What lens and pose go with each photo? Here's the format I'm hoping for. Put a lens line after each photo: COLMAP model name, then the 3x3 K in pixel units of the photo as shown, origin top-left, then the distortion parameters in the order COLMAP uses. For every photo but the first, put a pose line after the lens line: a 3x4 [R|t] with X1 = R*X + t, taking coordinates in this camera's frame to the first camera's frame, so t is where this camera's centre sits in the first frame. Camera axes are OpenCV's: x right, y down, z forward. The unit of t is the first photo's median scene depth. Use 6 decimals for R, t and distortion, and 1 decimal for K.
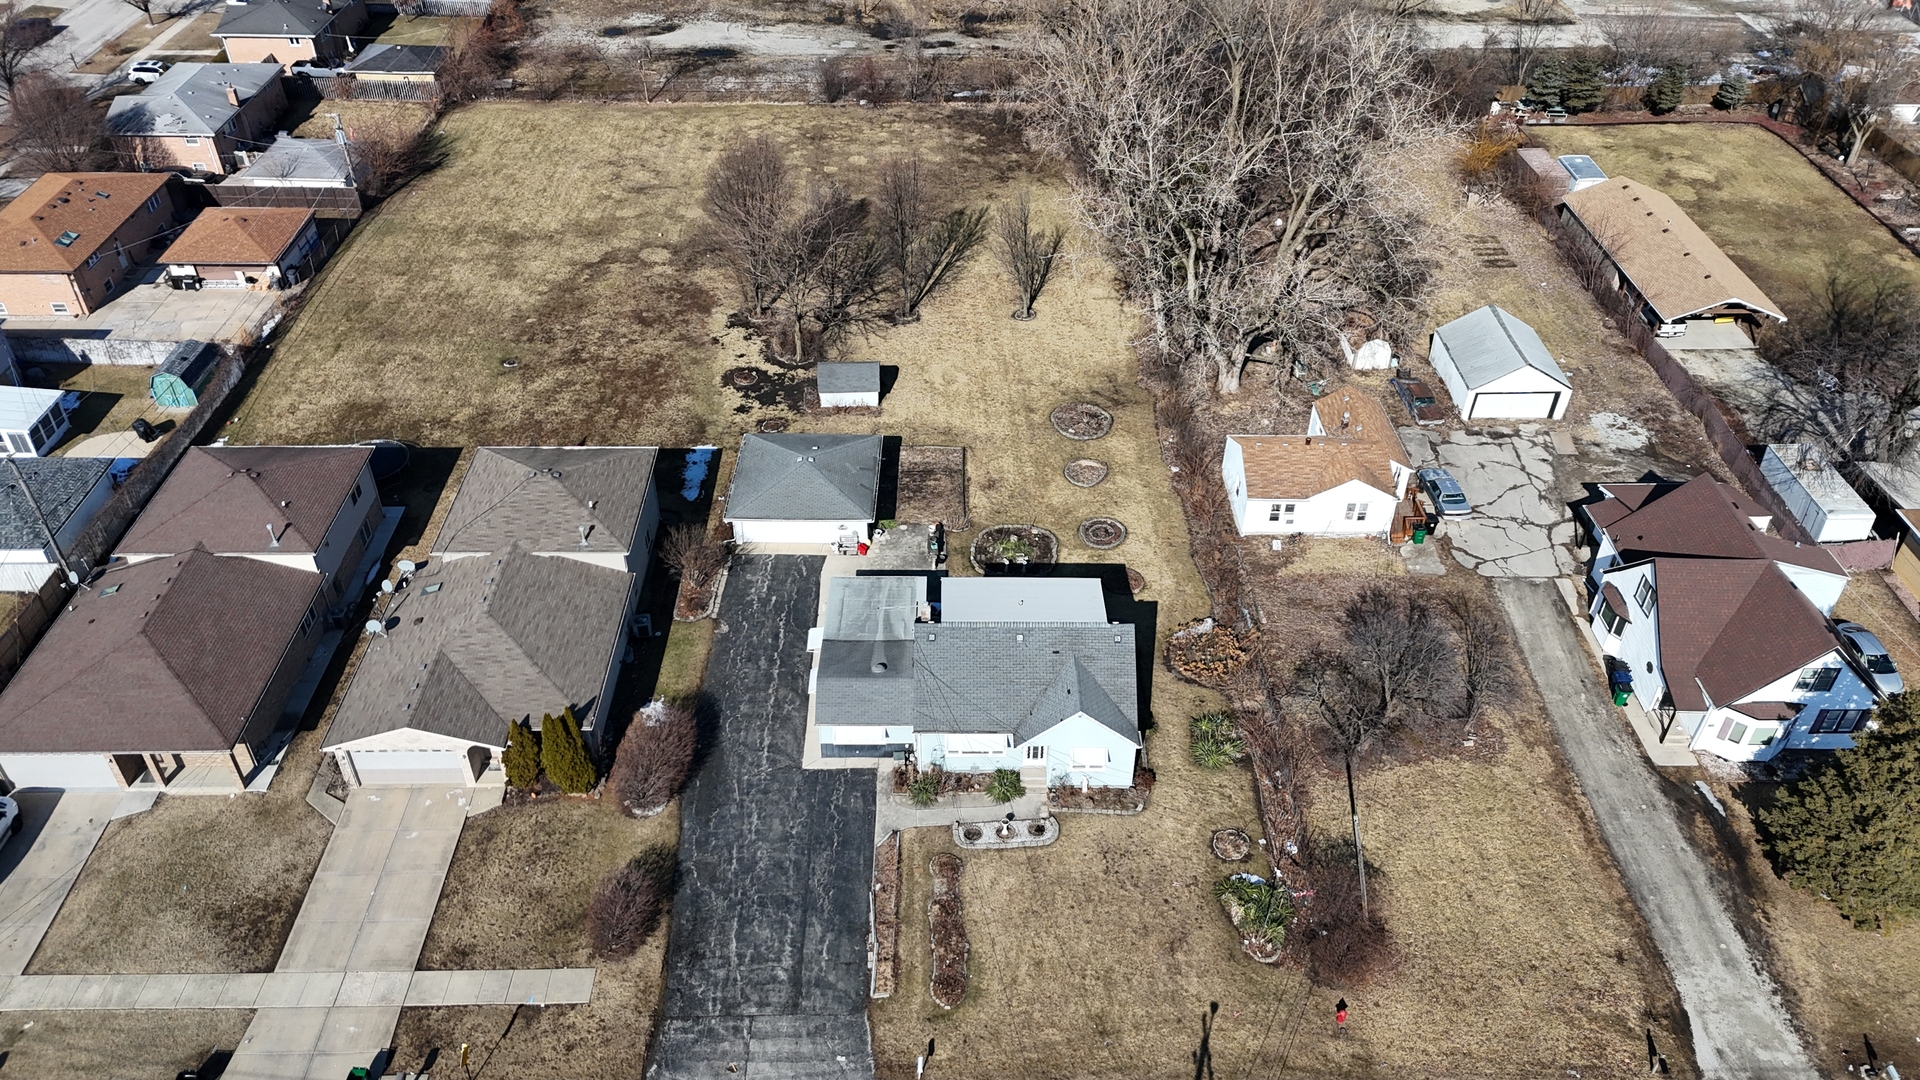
lens RADIAL K [[1401.8, 0, 960.8], [0, 1401.8, 529.4], [0, 0, 1]] dist [0.080110, -0.087682]
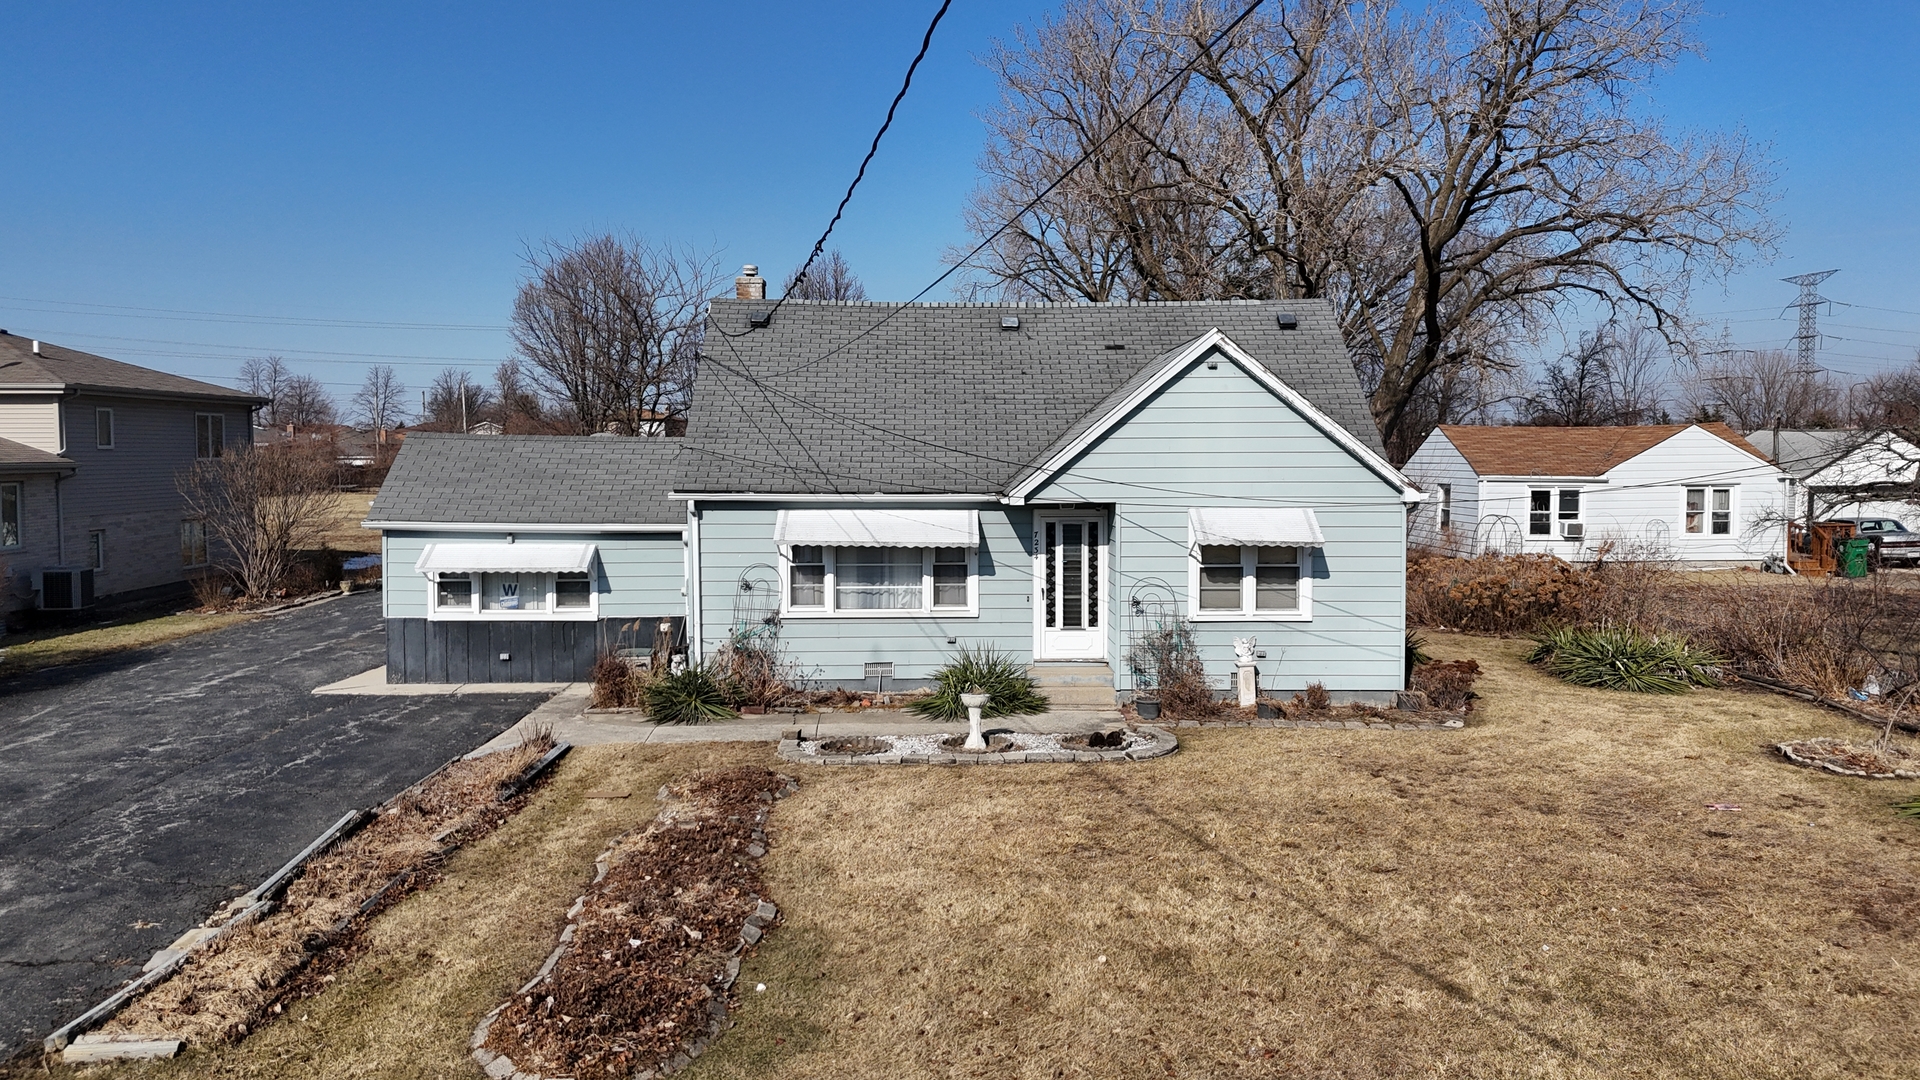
lens RADIAL K [[1401.8, 0, 960.8], [0, 1401.8, 529.4], [0, 0, 1]] dist [0.080110, -0.087682]
pose [[0.999787, -0.019271, 0.007351, 0.027239], [0.020041, 0.823389, -0.567124, 0.330842], [0.004876, 0.567151, 0.823600, 0.756108]]
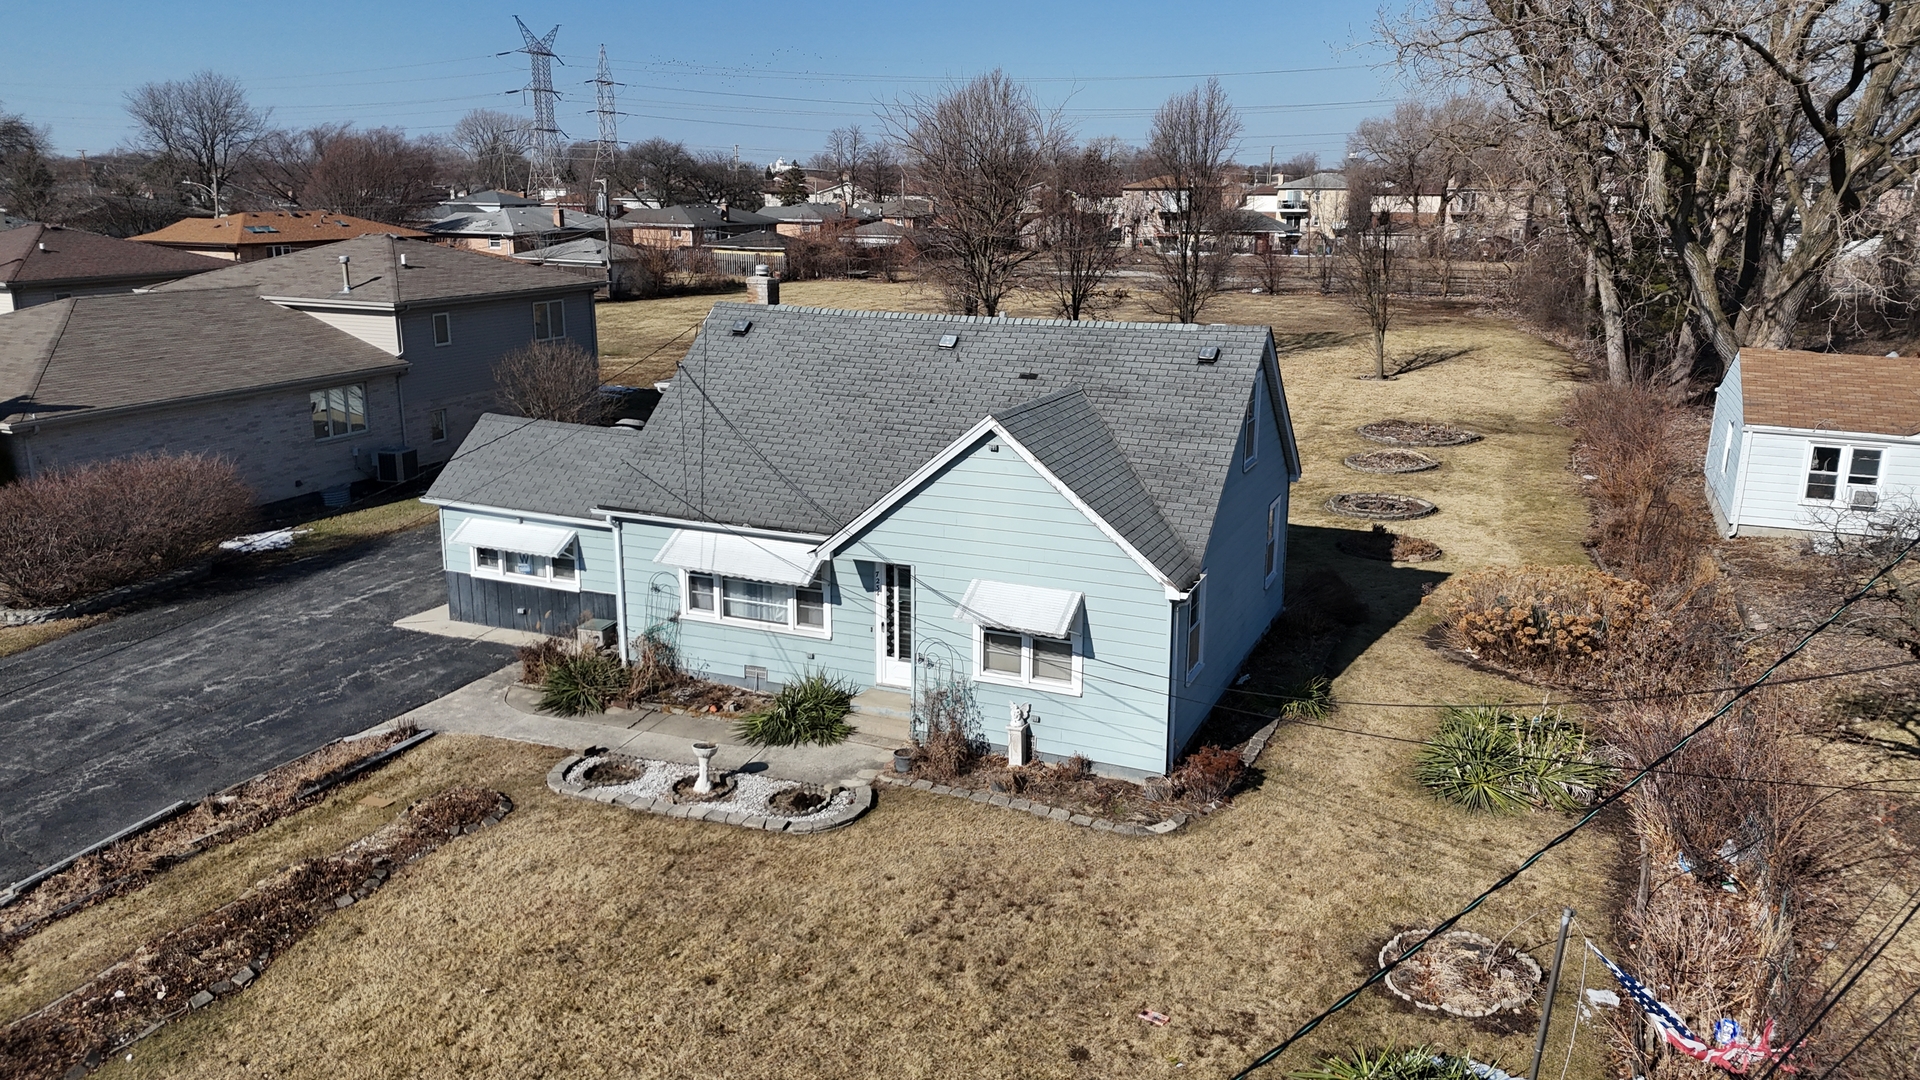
lens RADIAL K [[1401.8, 0, 960.8], [0, 1401.8, 529.4], [0, 0, 1]] dist [0.080110, -0.087682]
pose [[0.913056, 0.085504, -0.398770, 0.203269], [-0.240377, 0.902714, -0.356827, 0.260668], [0.329465, 0.421659, 0.844782, 0.727518]]
